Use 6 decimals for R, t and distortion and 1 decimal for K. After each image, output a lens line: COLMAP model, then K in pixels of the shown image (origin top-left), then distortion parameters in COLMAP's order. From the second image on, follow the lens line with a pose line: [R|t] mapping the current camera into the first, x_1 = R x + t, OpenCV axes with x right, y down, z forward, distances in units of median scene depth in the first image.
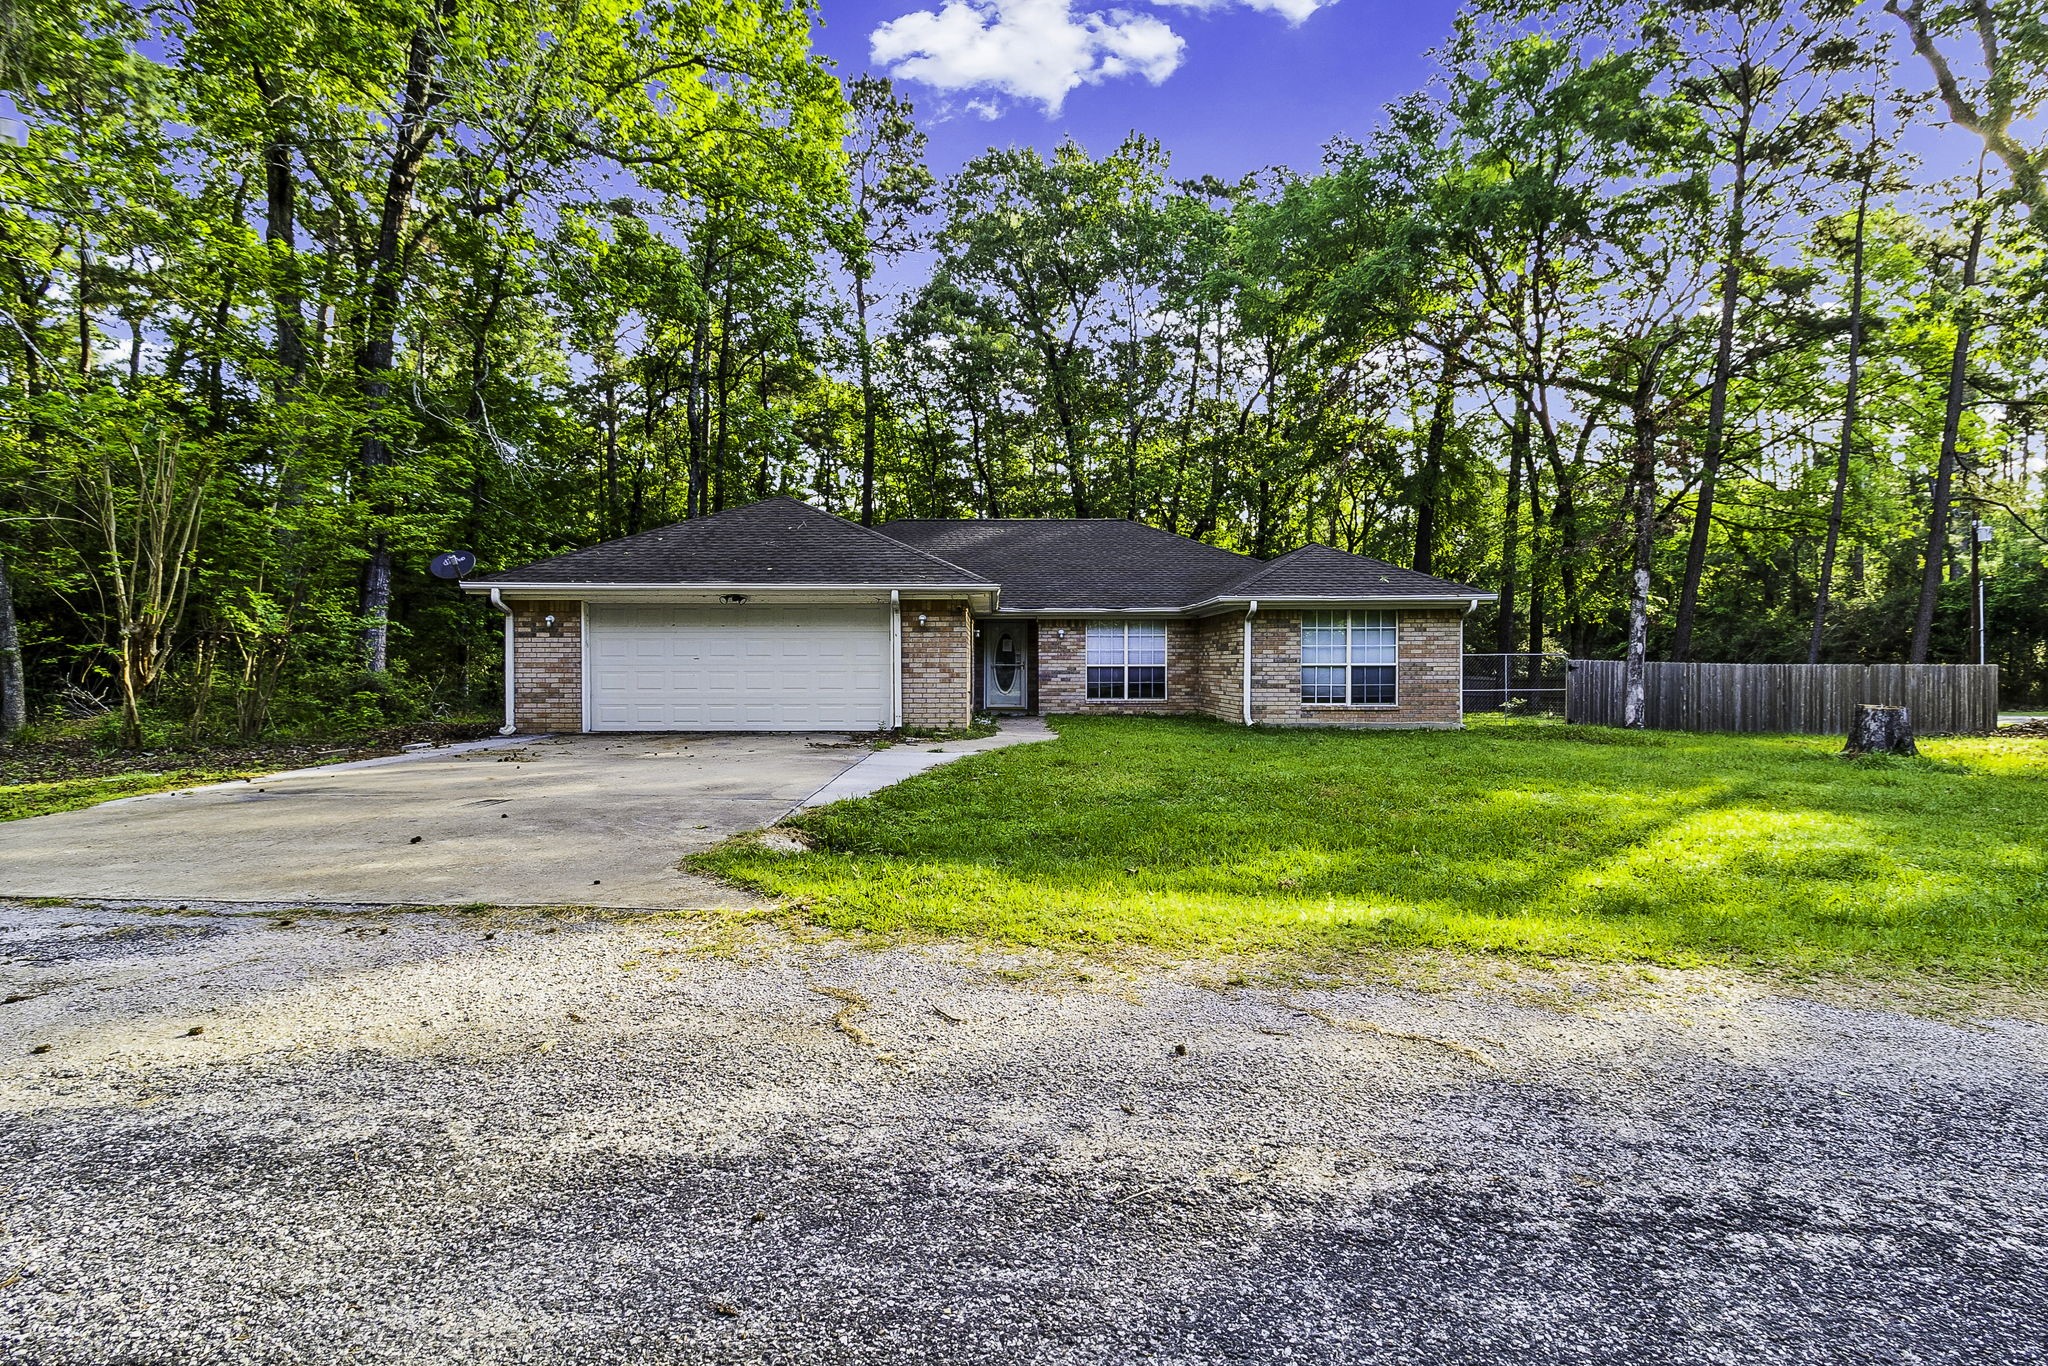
lens RADIAL K [[976.1, 0, 1029.2], [0, 976.1, 629.0], [0, 0, 1]] dist [0.000491, -0.000174]
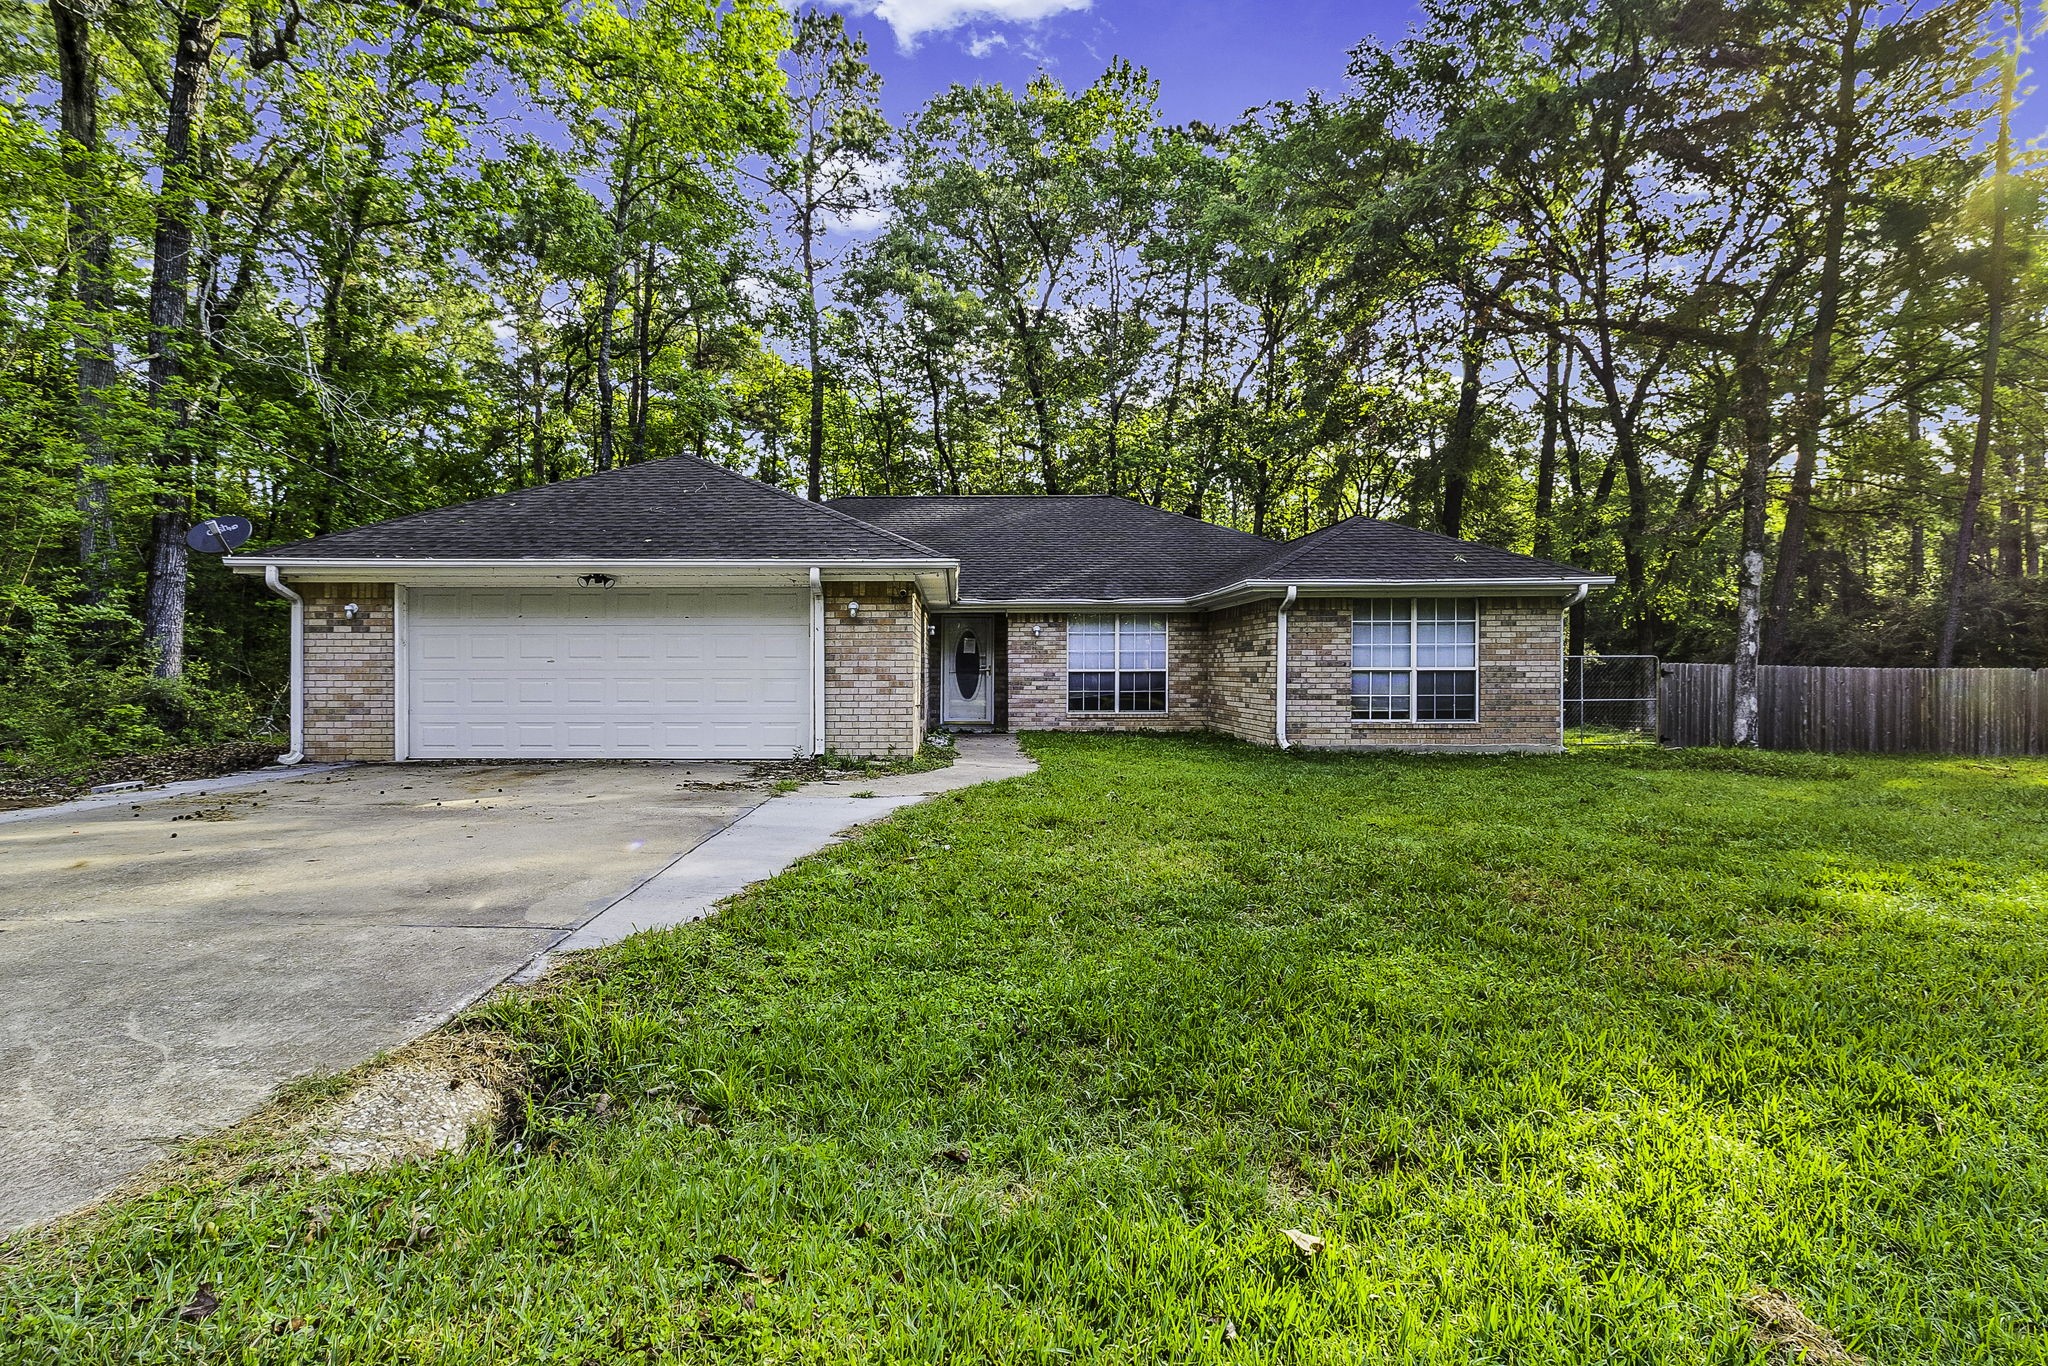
lens RADIAL K [[976.1, 0, 1029.2], [0, 976.1, 629.0], [0, 0, 1]] dist [0.000491, -0.000174]
pose [[0.999367, 0.001291, 0.035539, -0.002085], [-0.001139, 0.999990, -0.004295, 0.006844], [-0.035545, 0.004252, 0.999359, 0.195952]]
